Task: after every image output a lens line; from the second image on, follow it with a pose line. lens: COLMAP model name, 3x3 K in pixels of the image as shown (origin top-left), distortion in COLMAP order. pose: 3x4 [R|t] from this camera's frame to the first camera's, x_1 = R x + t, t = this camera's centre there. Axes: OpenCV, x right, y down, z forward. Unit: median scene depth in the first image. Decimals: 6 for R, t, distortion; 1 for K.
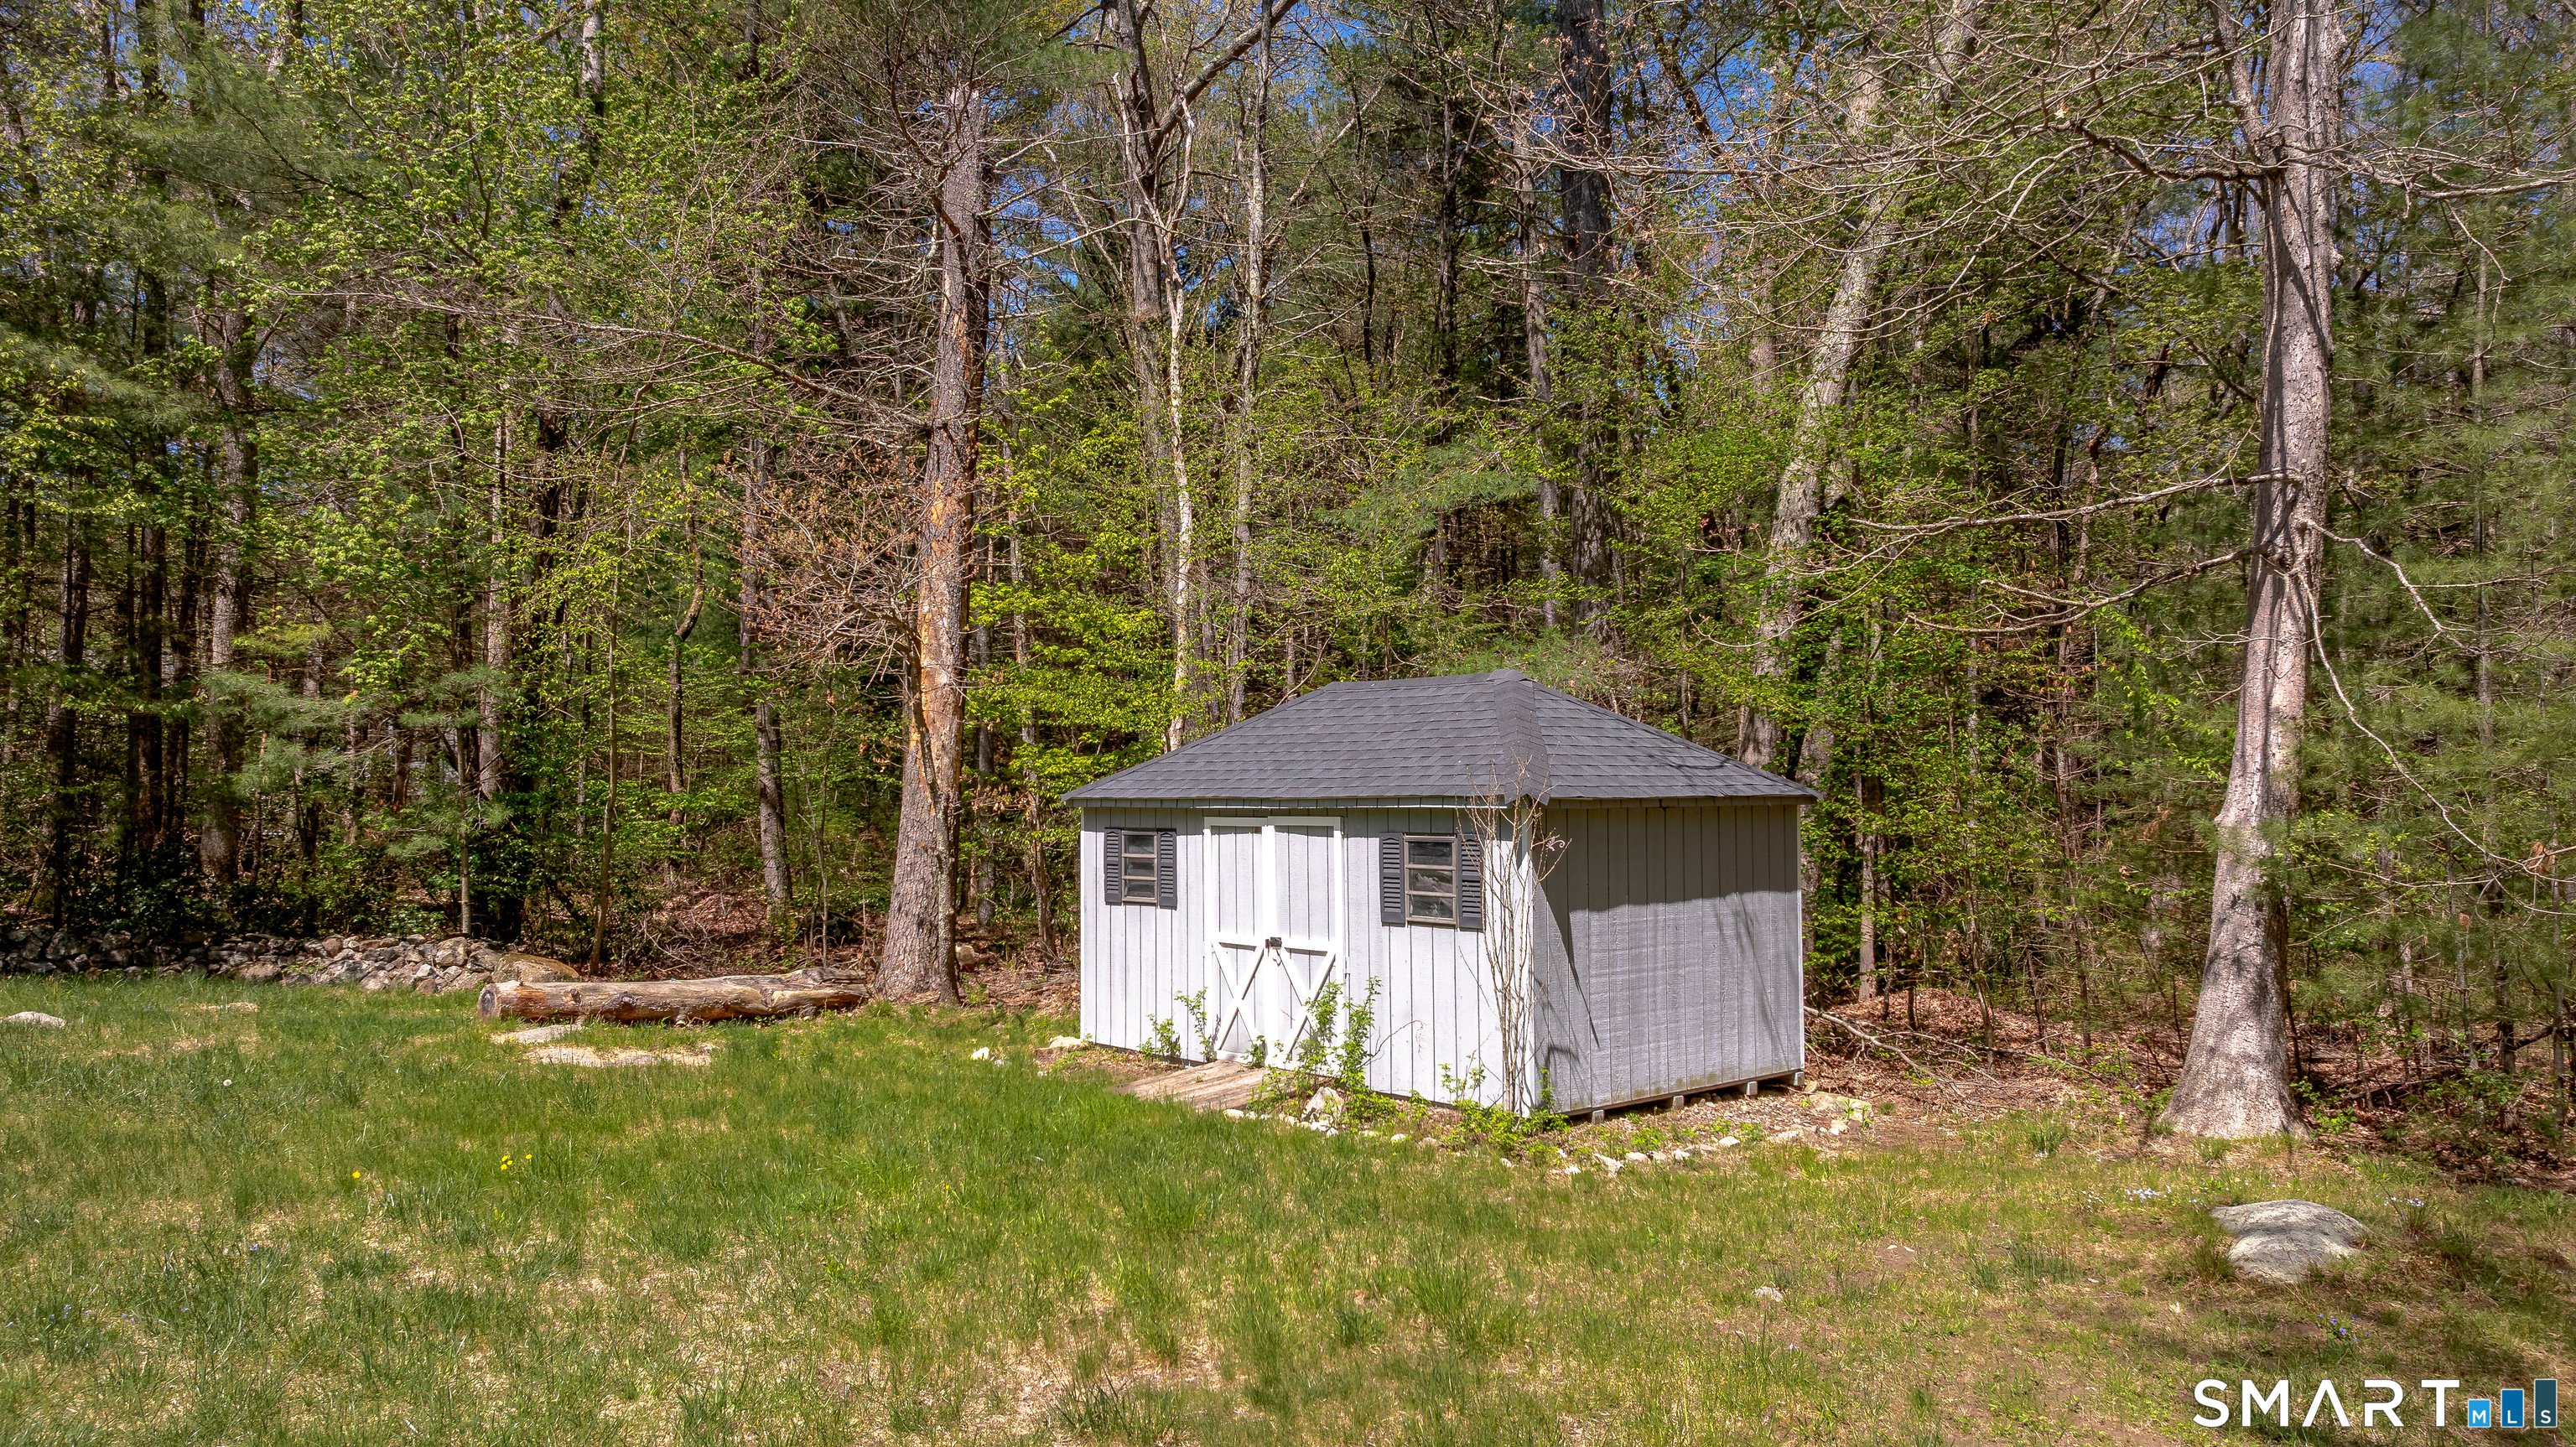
lens RADIAL K [[1809.5, 0, 1285.3], [0, 1809.5, 715.7], [0, 0, 1]] dist [0.003337, -0.006792]
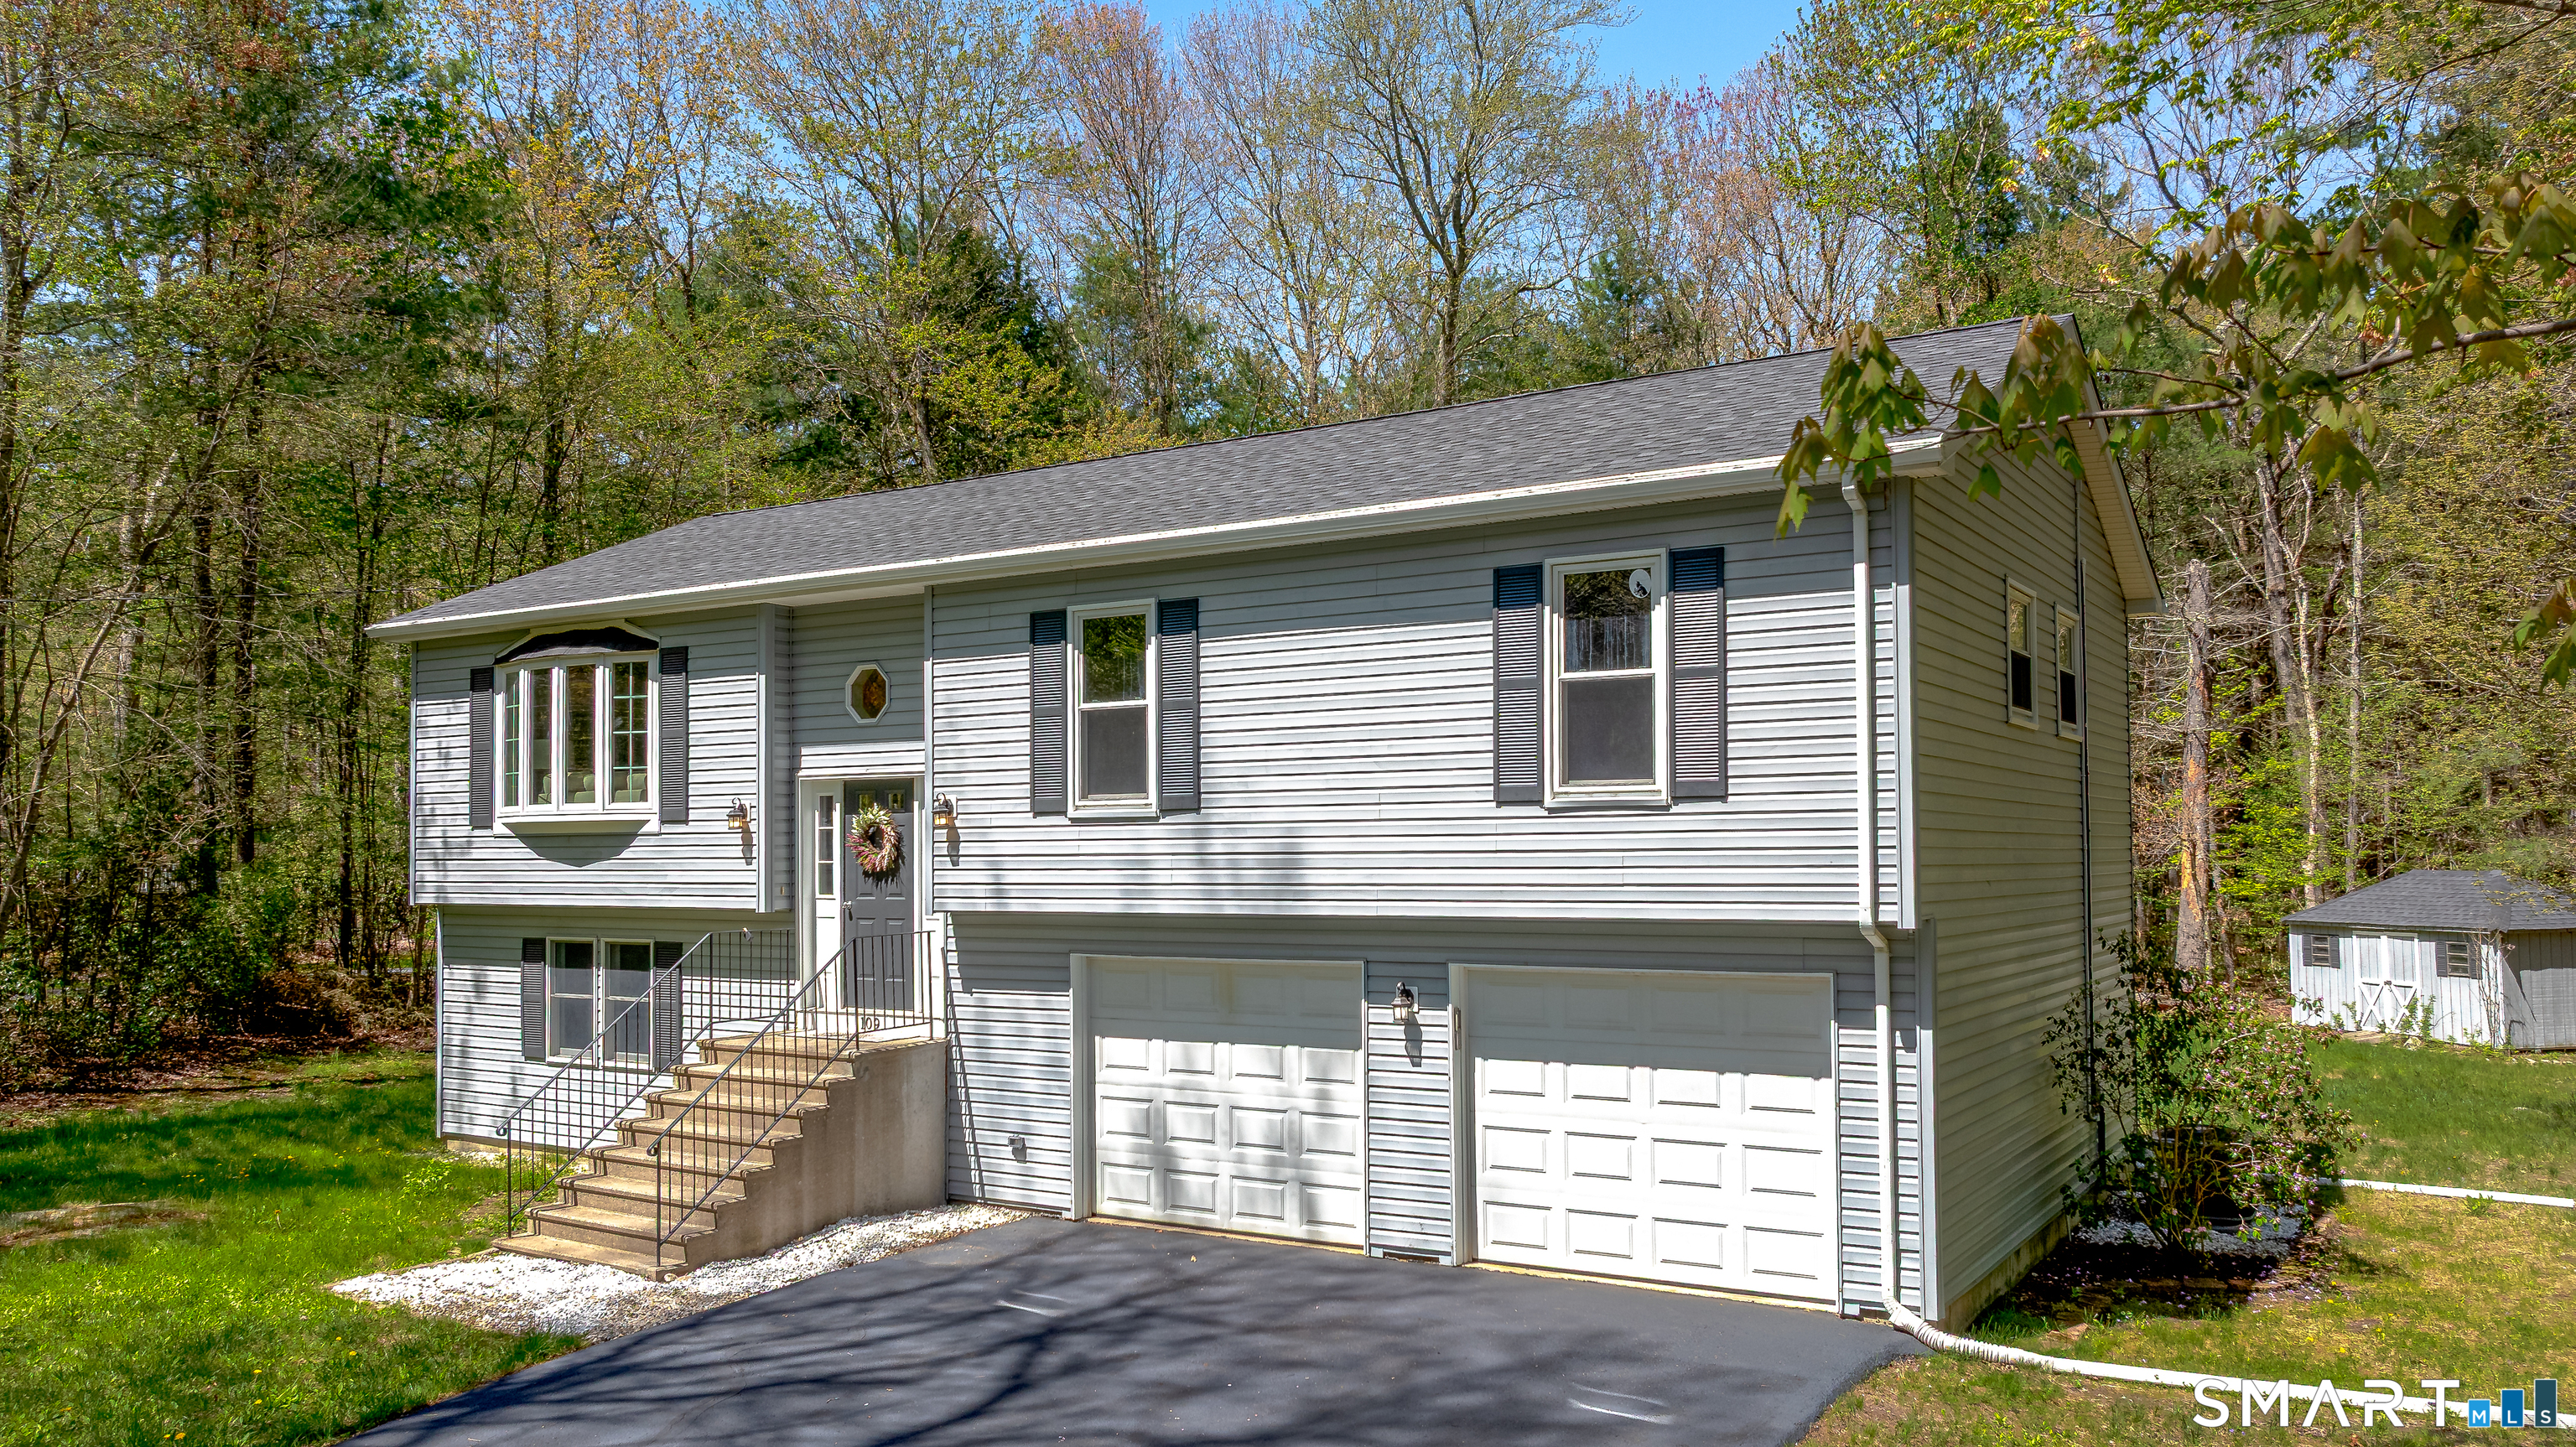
lens RADIAL K [[1809.5, 0, 1268.2], [0, 1809.5, 736.0], [0, 0, 1]] dist [0.003337, -0.006792]
pose [[0.850183, -0.026423, -0.525823, 0.002179], [0.010013, 0.999371, -0.034029, -0.152262], [0.526392, 0.023666, 0.849913, -2.039212]]
